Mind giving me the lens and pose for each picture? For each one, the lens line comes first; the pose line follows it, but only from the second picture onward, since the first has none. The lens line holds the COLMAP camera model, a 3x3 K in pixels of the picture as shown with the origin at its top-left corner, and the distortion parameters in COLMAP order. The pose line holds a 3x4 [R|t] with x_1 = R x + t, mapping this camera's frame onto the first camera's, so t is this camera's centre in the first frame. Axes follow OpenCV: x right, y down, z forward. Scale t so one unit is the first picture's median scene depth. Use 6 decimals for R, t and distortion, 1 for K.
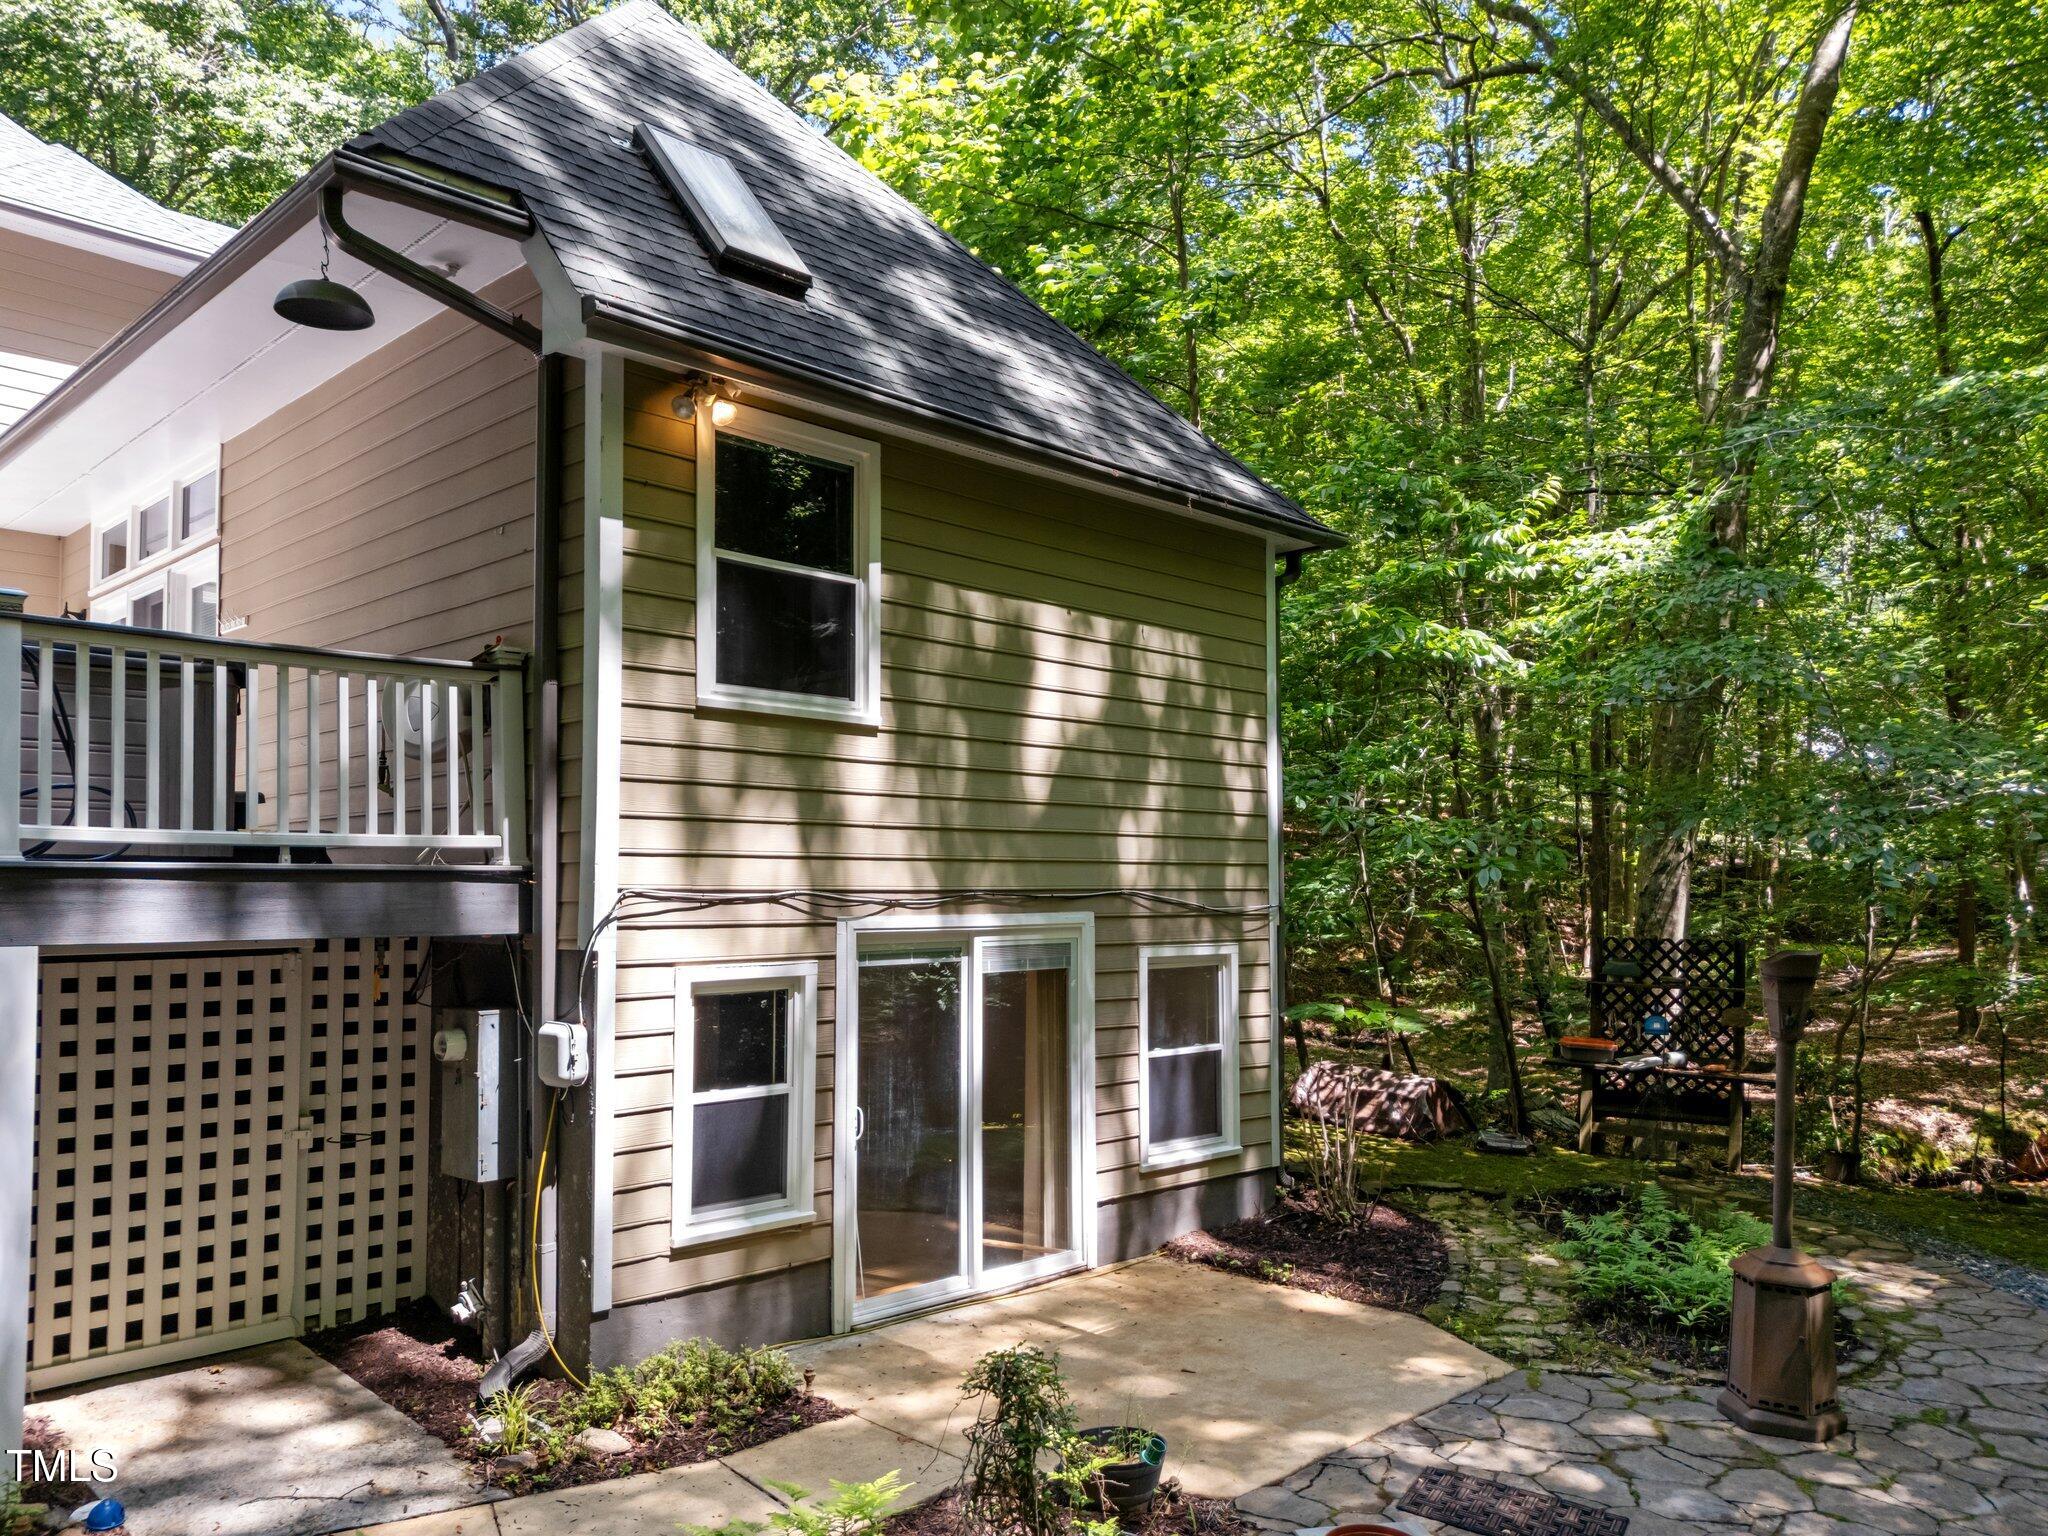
lens RADIAL K [[1533.6, 0, 1057.2], [0, 1533.6, 806.8], [0, 0, 1]] dist [0.063777, -0.081813]
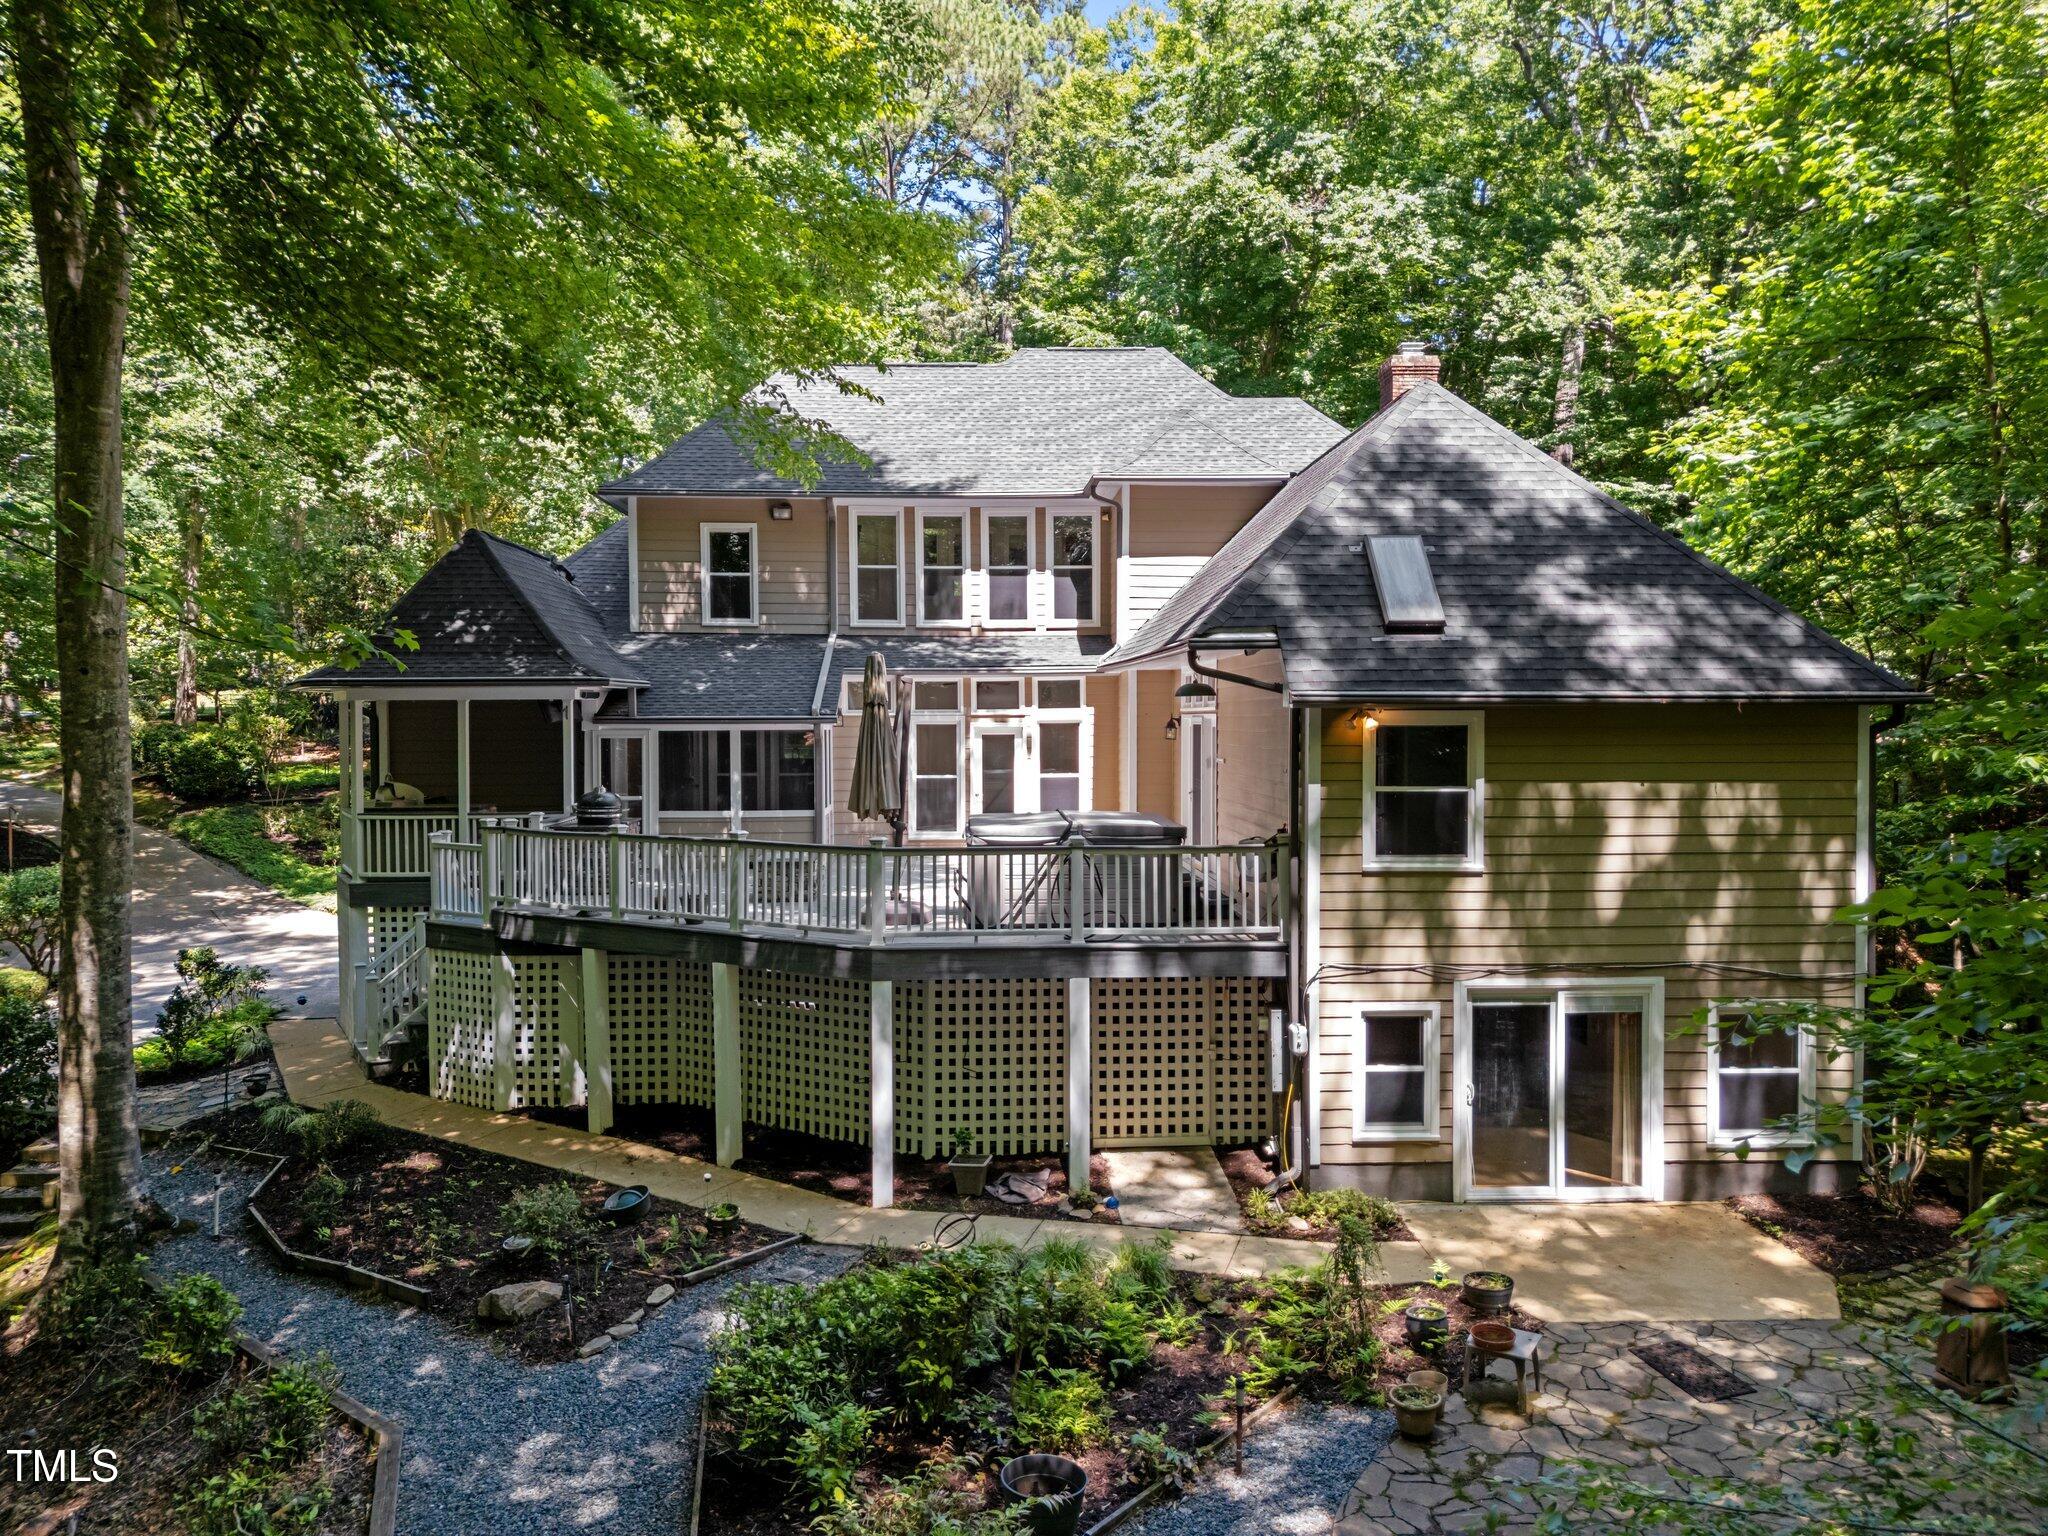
lens RADIAL K [[1533.6, 0, 1057.2], [0, 1533.6, 806.8], [0, 0, 1]] dist [0.063777, -0.081813]
pose [[0.744814, 0.047935, -0.665549, 0.723634], [0.029492, 0.994077, 0.104601, -0.341159], [0.666620, -0.097537, 0.738988, -0.641969]]
